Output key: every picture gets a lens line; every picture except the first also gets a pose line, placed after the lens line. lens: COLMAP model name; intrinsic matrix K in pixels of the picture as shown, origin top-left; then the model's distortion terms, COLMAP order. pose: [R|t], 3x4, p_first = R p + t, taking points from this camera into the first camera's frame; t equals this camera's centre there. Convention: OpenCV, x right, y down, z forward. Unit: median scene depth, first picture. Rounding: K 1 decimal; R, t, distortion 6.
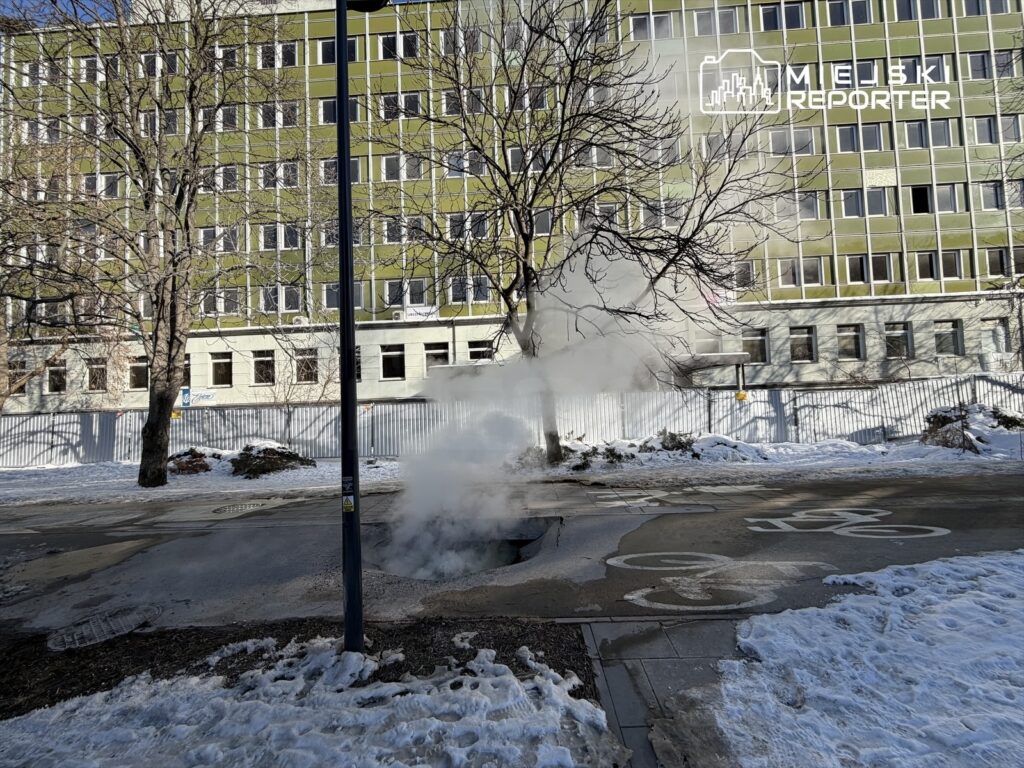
lens RADIAL K [[409.0, 0, 508.8], [0, 409.0, 380.9], [0, 0, 1]] dist [0.001569, -0.001437]
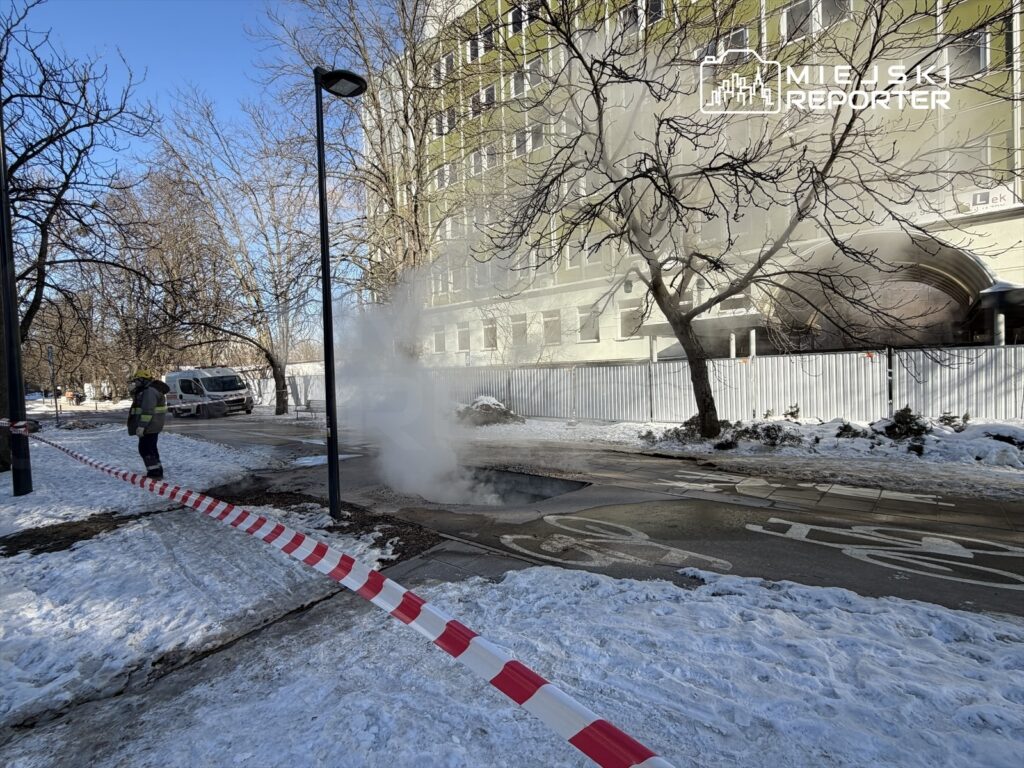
lens RADIAL K [[478.1, 0, 511.9], [0, 478.1, 382.3], [0, 0, 1]] dist [0.001147, 0.000237]
pose [[0.782982, 0.026374, -0.621485, 0.777405], [0.034675, 0.995697, 0.085941, -0.030442], [0.621077, -0.088840, 0.778698, -0.032496]]
